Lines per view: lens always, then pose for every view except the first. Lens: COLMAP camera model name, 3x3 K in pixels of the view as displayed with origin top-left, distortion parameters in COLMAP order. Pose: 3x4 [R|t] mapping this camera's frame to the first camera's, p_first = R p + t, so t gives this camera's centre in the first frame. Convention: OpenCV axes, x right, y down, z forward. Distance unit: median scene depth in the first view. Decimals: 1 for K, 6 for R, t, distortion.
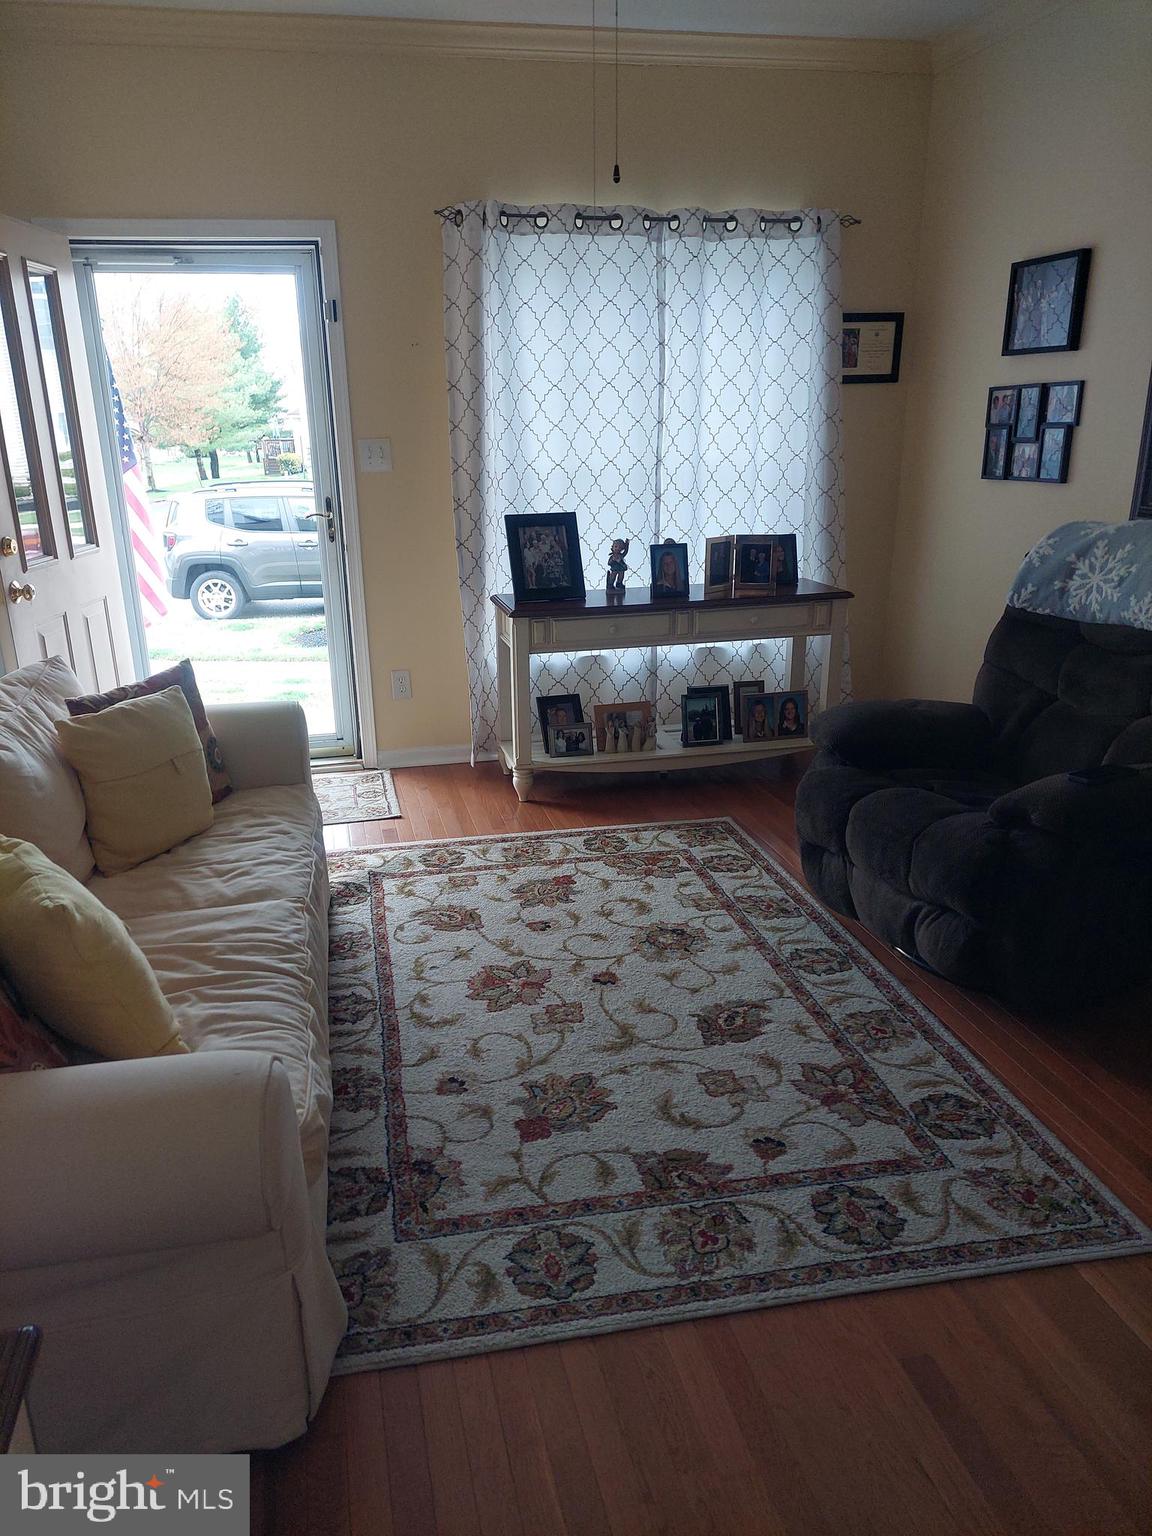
lens RADIAL K [[1101.4, 0, 547.7], [0, 1101.4, 807.5], [0, 0, 1]] dist [0.021789, -0.009614]
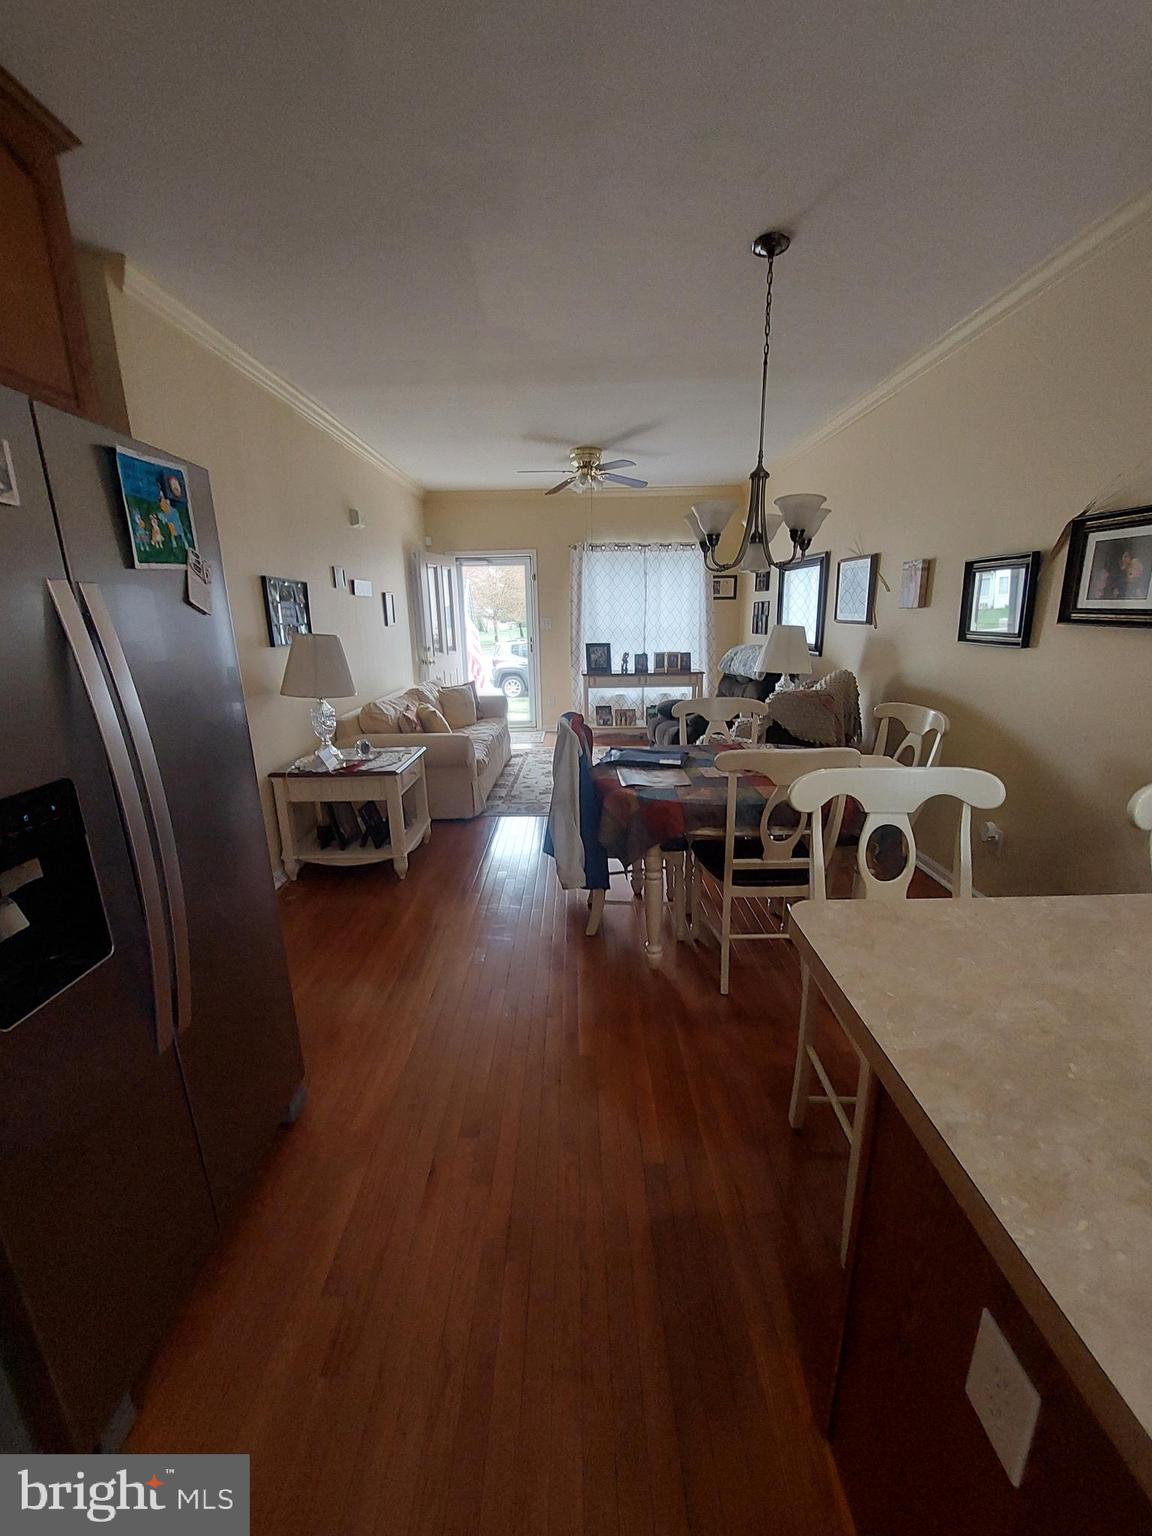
lens RADIAL K [[620.2, 0, 578.5], [0, 620.2, 770.0], [0, 0, 1]] dist [-0.003574, -0.000420]
pose [[0.978509, 0.054815, -0.198783, 0.284520], [-0.070882, 0.994689, -0.074627, 0.194160], [0.193637, 0.087114, 0.977198, -0.585541]]
